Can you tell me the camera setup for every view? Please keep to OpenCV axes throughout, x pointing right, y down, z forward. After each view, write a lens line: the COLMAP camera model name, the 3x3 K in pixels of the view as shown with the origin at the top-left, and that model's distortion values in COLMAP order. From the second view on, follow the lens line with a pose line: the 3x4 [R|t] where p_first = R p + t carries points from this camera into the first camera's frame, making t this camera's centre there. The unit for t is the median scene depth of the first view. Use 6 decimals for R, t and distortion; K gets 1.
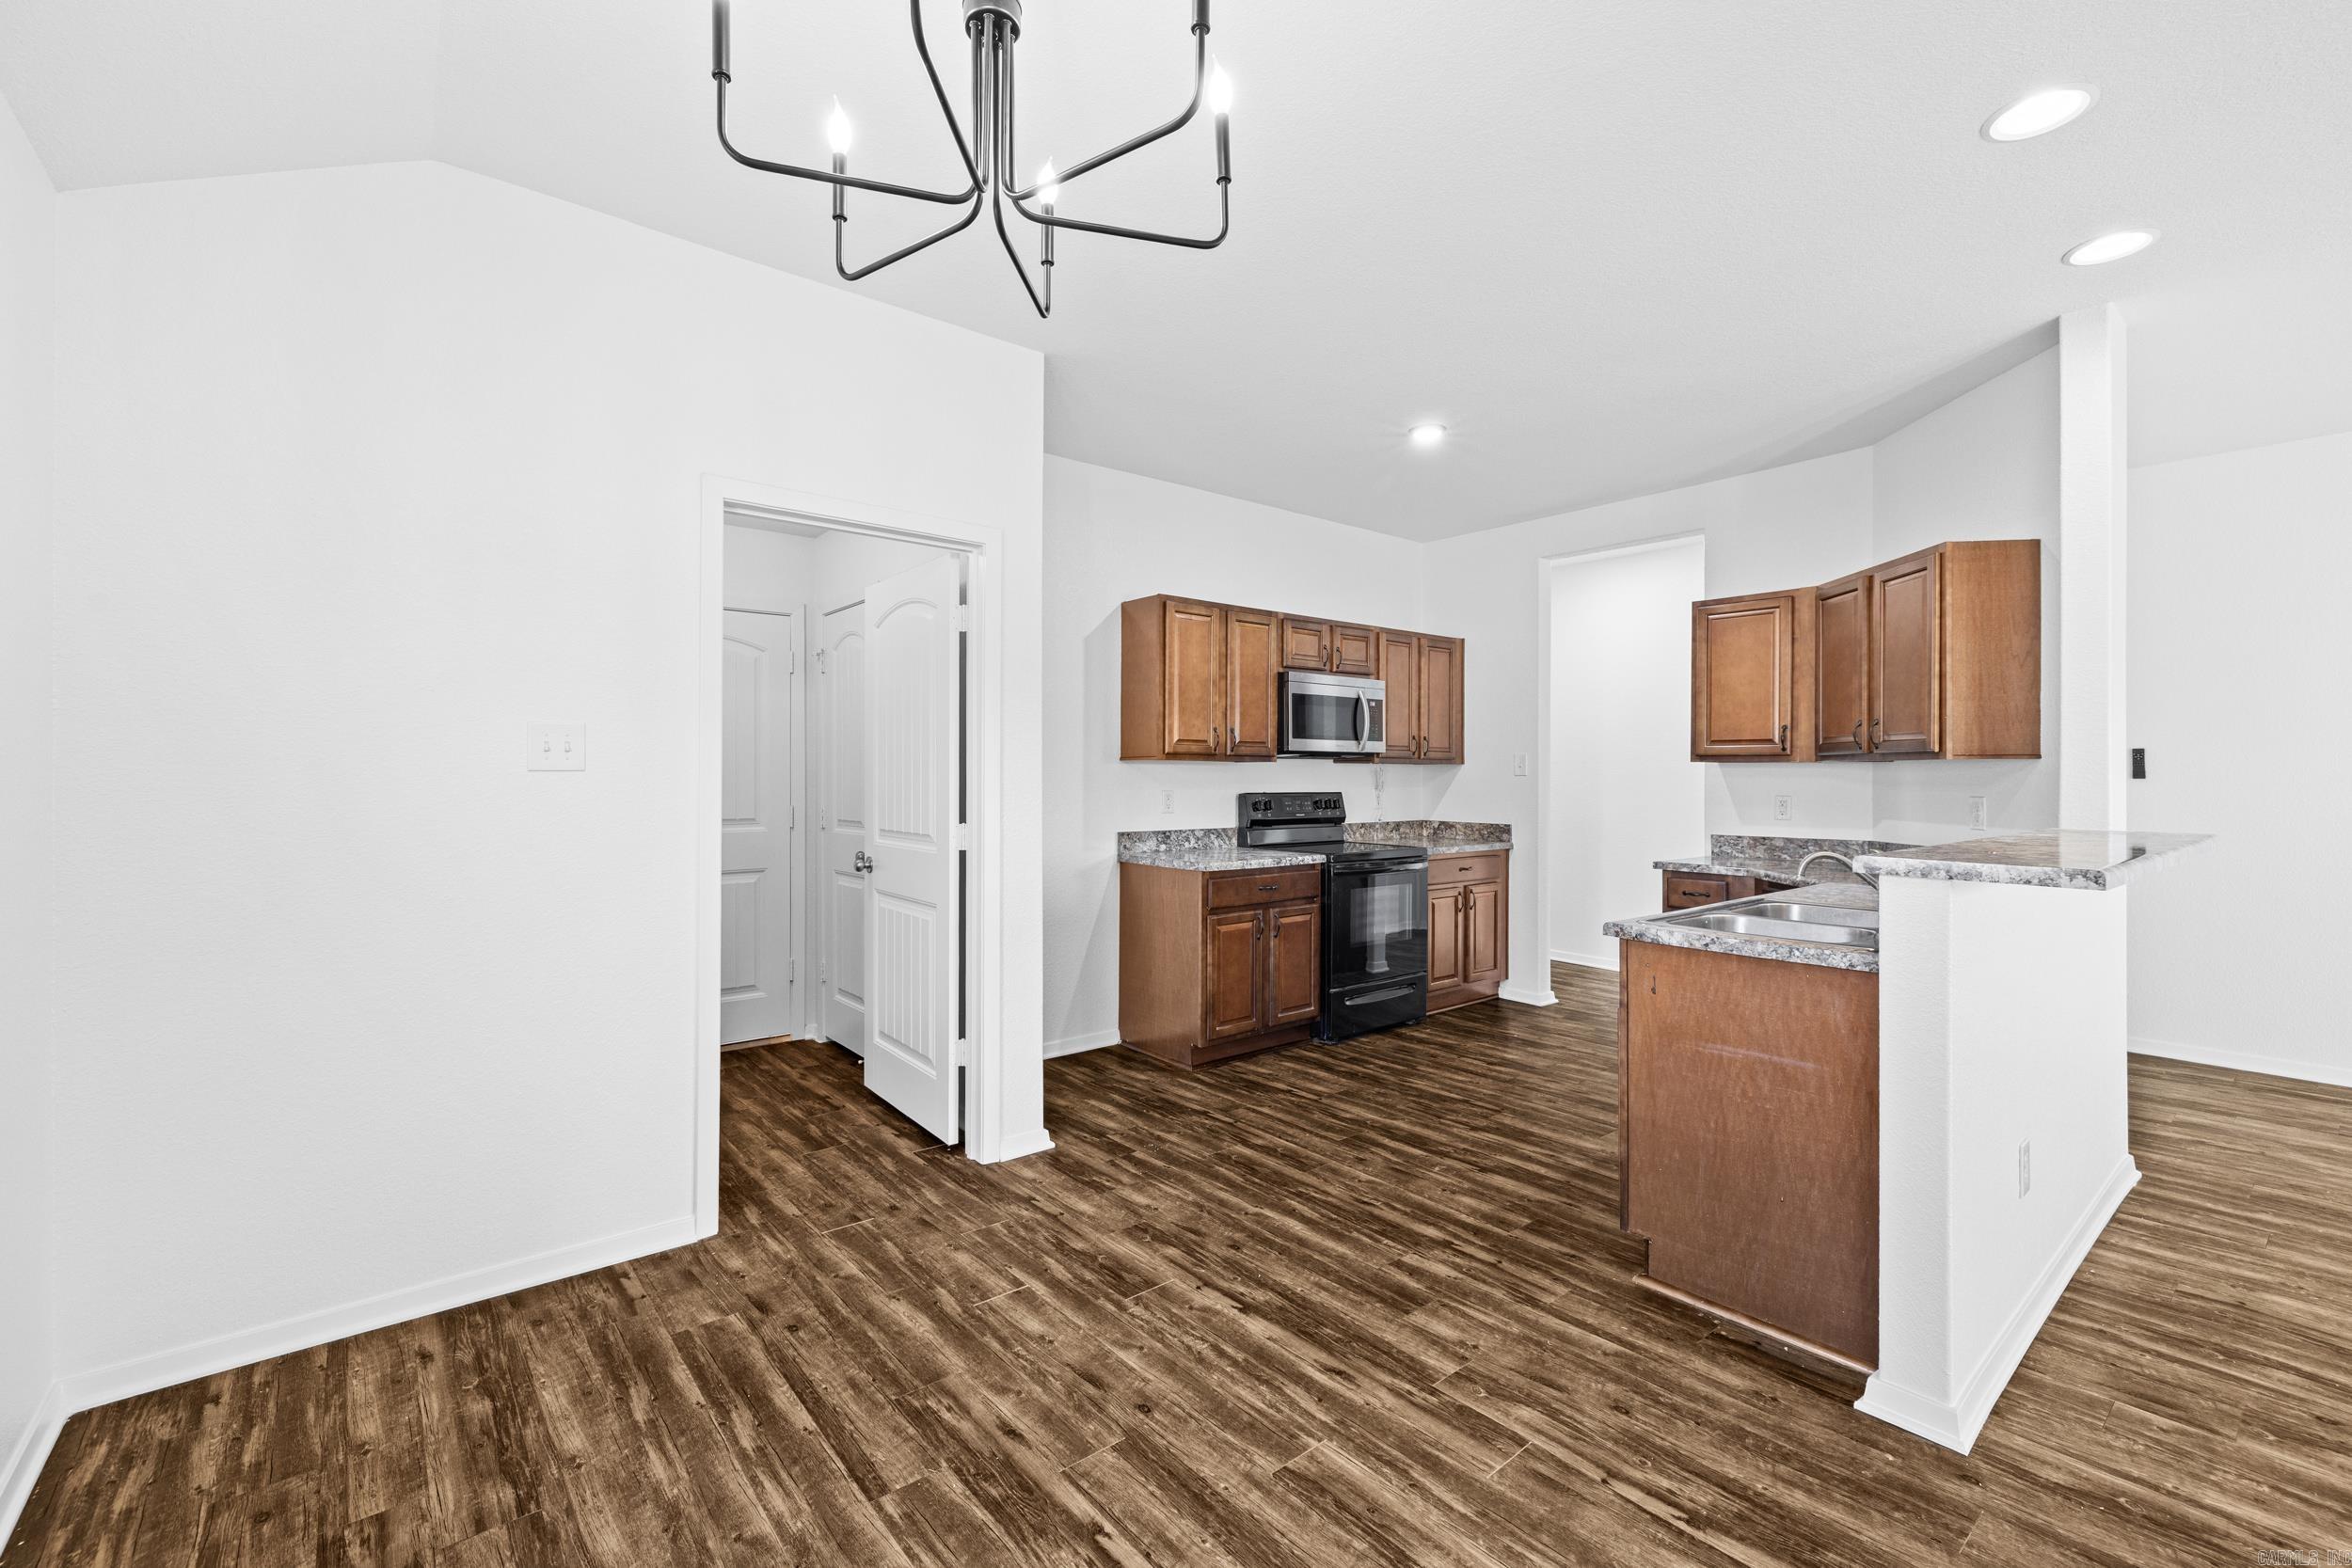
lens RADIAL K [[983.5, 0, 1166.2], [0, 983.5, 773.4], [0, 0, 1]] dist [0.000044, -0.001175]
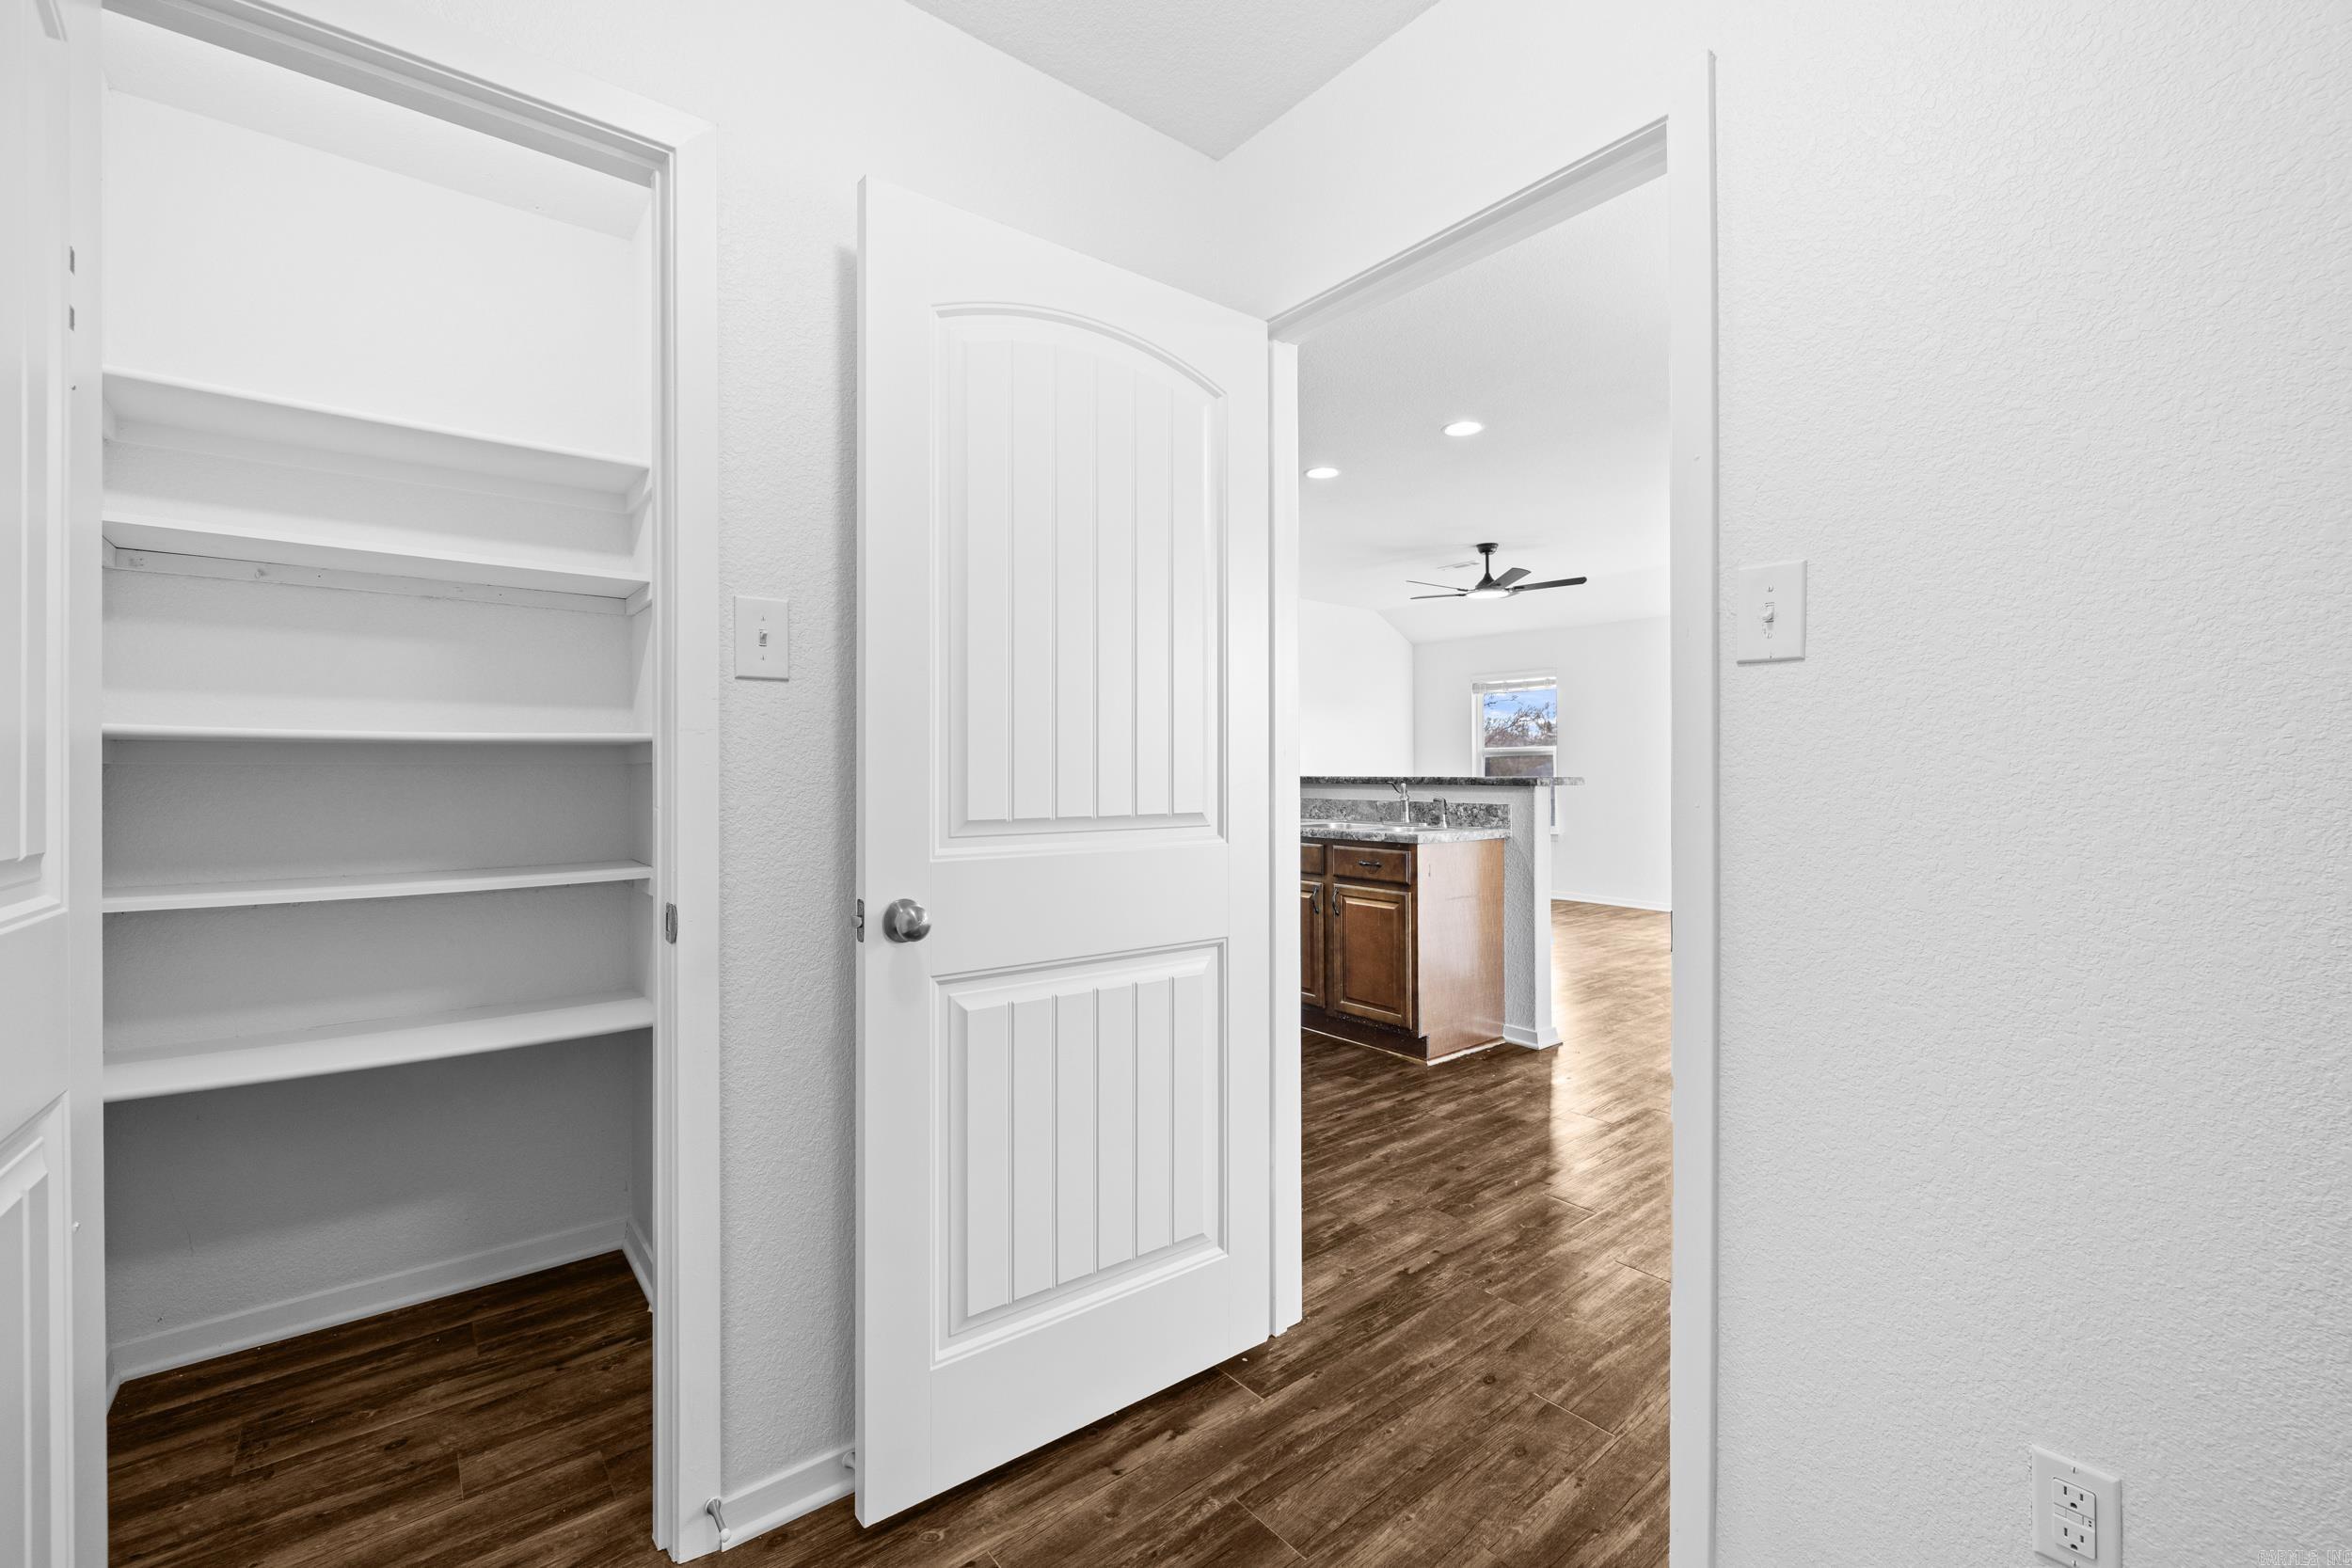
lens RADIAL K [[983.5, 0, 1164.3], [0, 983.5, 765.9], [0, 0, 1]] dist [0.000044, -0.001175]
pose [[0.011076, 0.001324, 0.999938, -0.616623], [-0.000555, 0.999999, -0.001318, 0.029456], [-0.999939, -0.000540, 0.011076, 0.808581]]
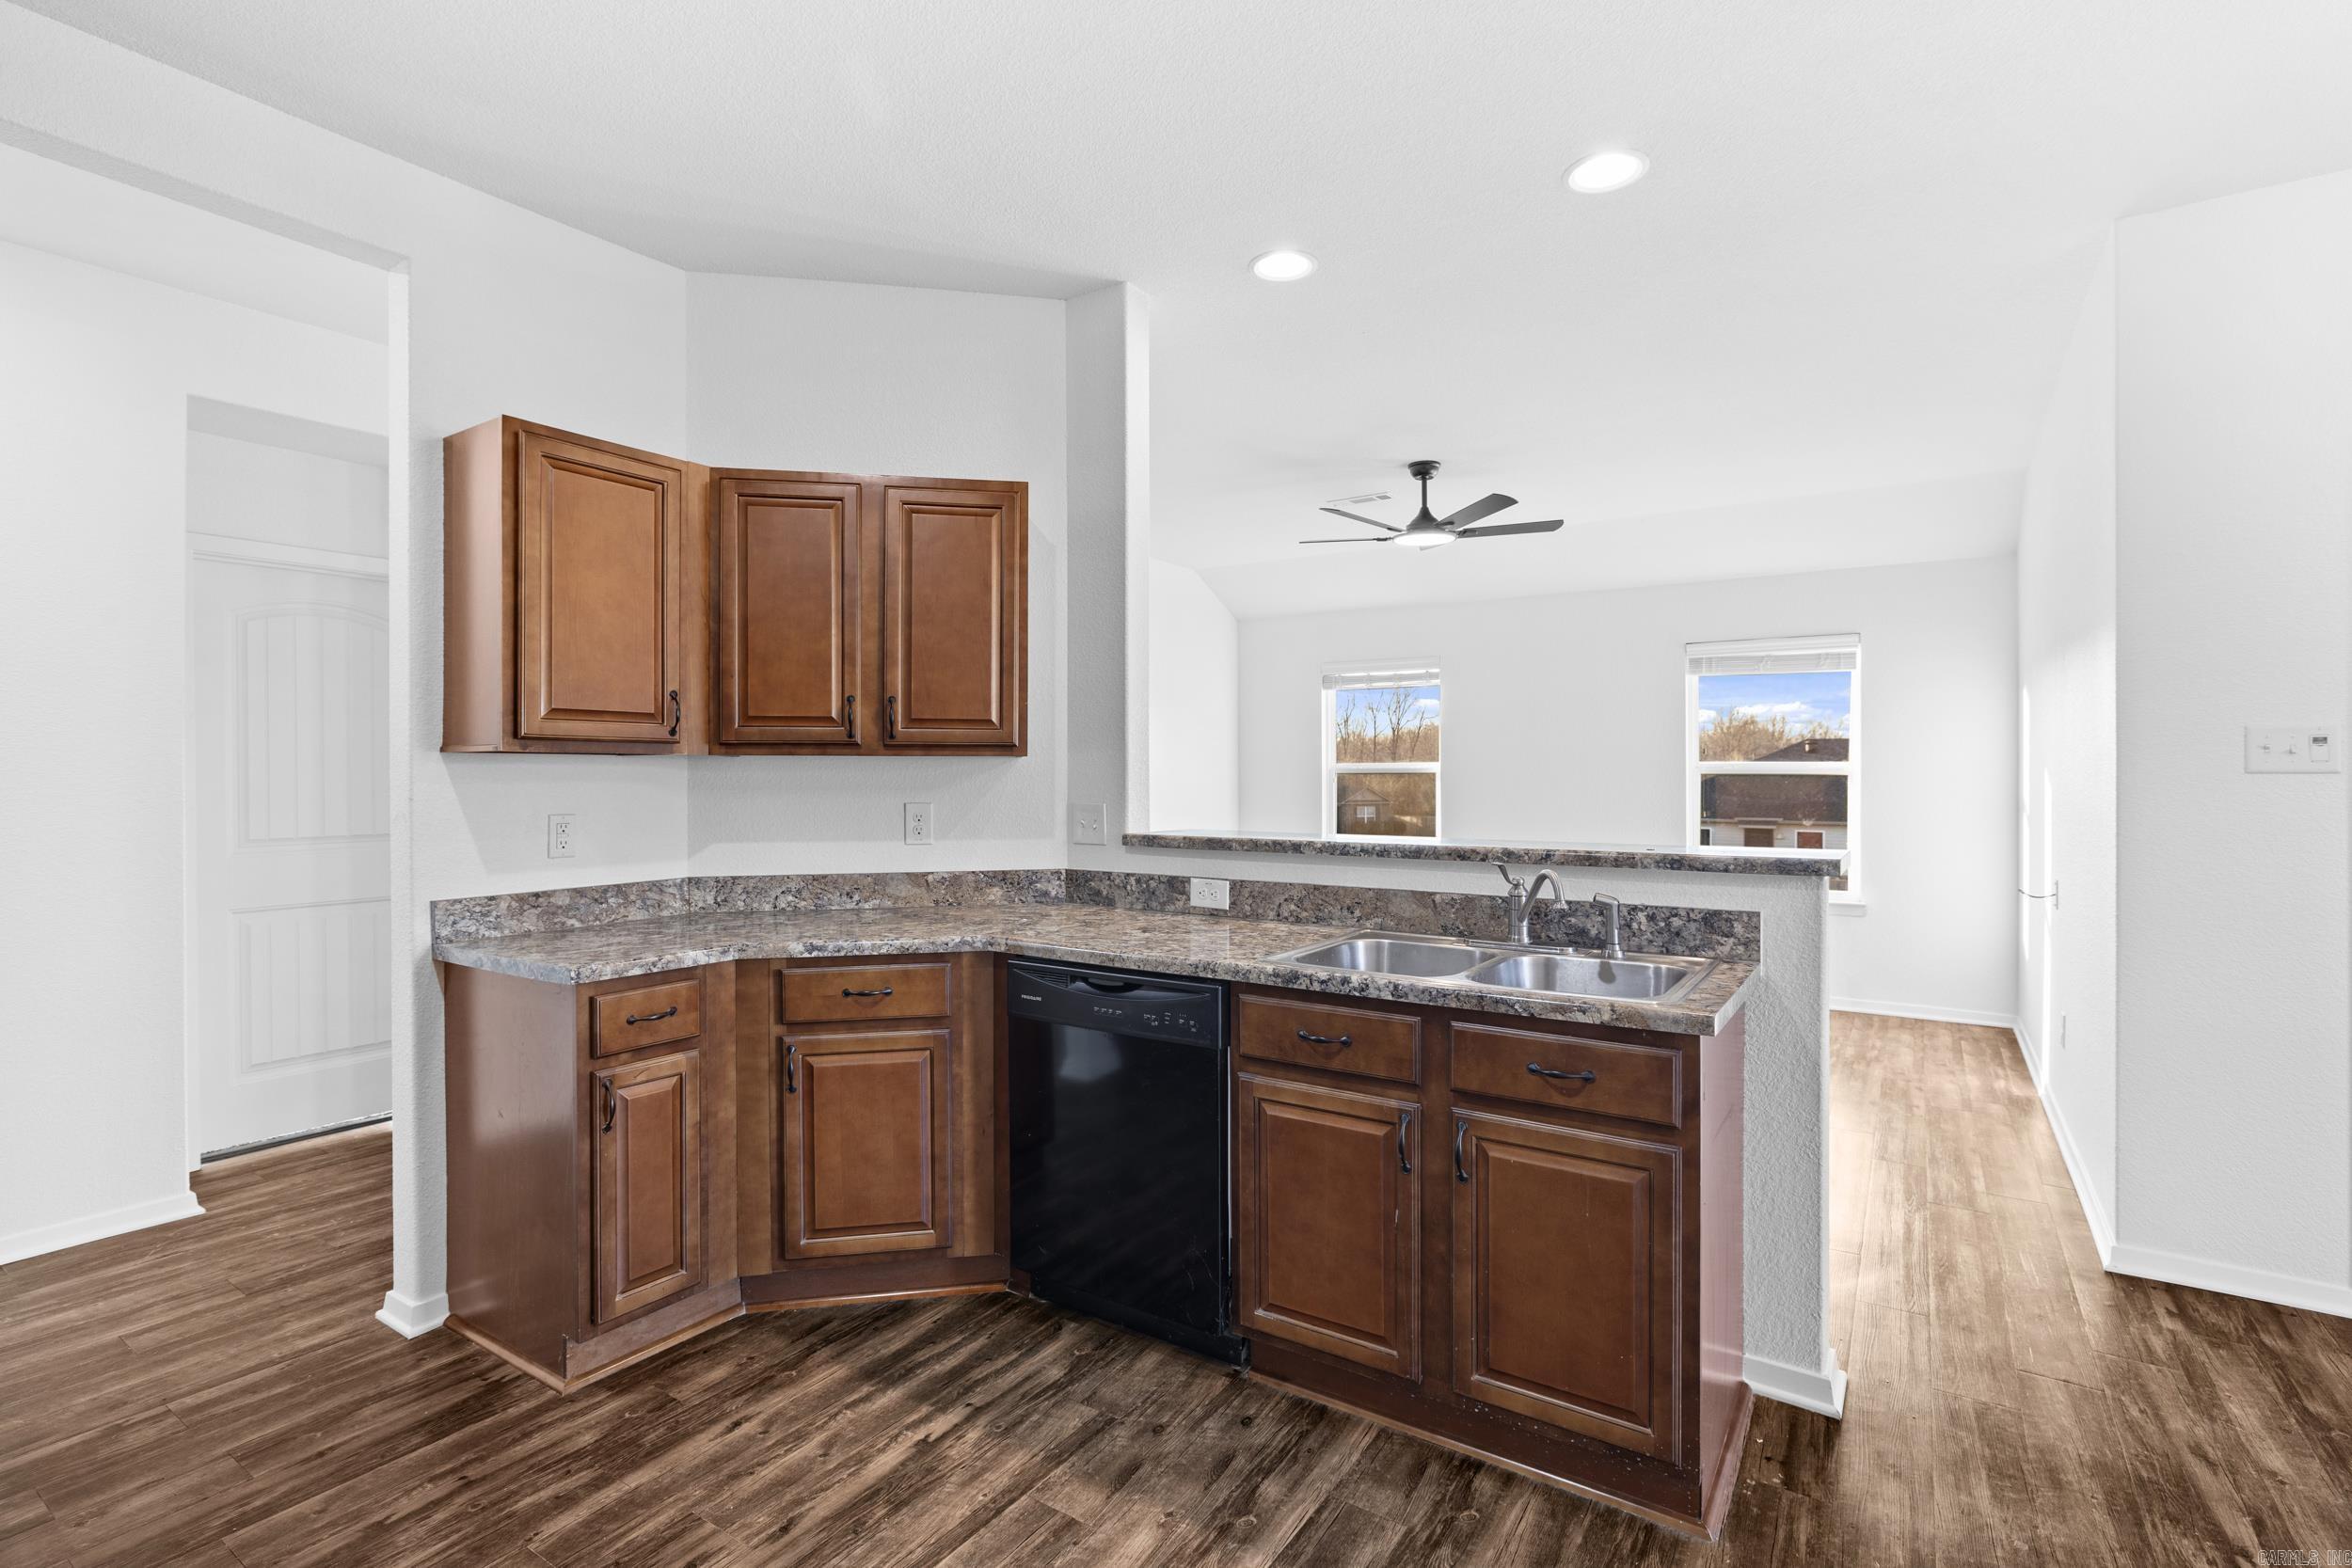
lens RADIAL K [[1099.6, 0, 1169.2], [0, 1099.6, 776.7], [0, 0, 1]] dist [-0.008594, 0.002107]
pose [[-0.286501, -0.006125, 0.958060, -0.071903], [-0.000331, 0.999980, 0.006294, -0.002772], [-0.958080, 0.001486, -0.286497, 0.906007]]
